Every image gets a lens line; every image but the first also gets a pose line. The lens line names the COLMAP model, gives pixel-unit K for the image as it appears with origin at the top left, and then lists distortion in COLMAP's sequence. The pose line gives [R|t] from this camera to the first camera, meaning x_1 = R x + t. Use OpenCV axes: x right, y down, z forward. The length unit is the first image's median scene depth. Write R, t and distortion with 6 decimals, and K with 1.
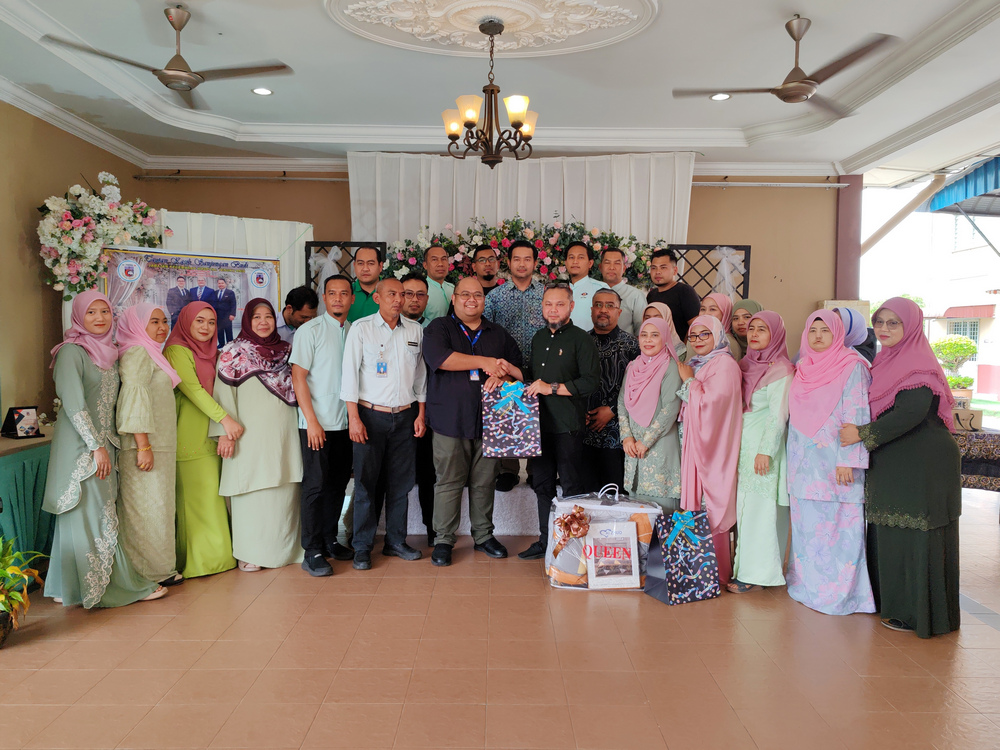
lens RADIAL K [[768.2, 0, 499.8], [0, 768.2, 373.7], [0, 0, 1]] dist [0.004973, 0.004246]
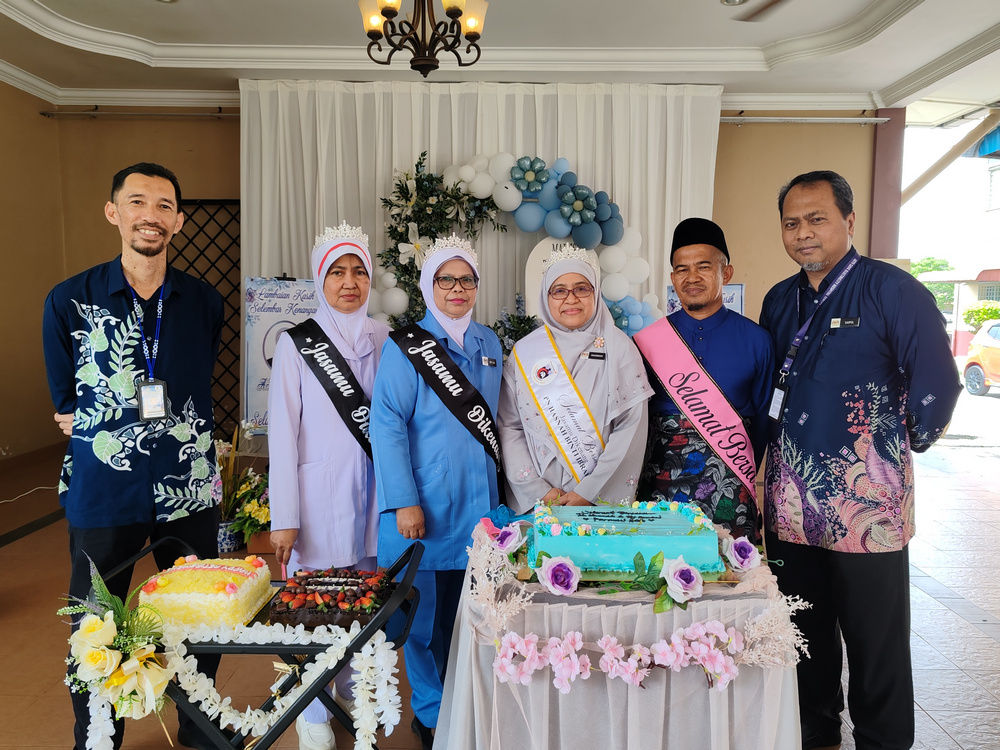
lens RADIAL K [[768.2, 0, 501.3], [0, 768.2, 374.0], [0, 0, 1]] dist [0.004973, 0.004246]
pose [[0.999848, 0.000710, -0.017435, 0.047140], [0.000069, 0.999005, 0.044606, -0.006369], [0.017450, -0.044600, 0.998853, 0.144344]]
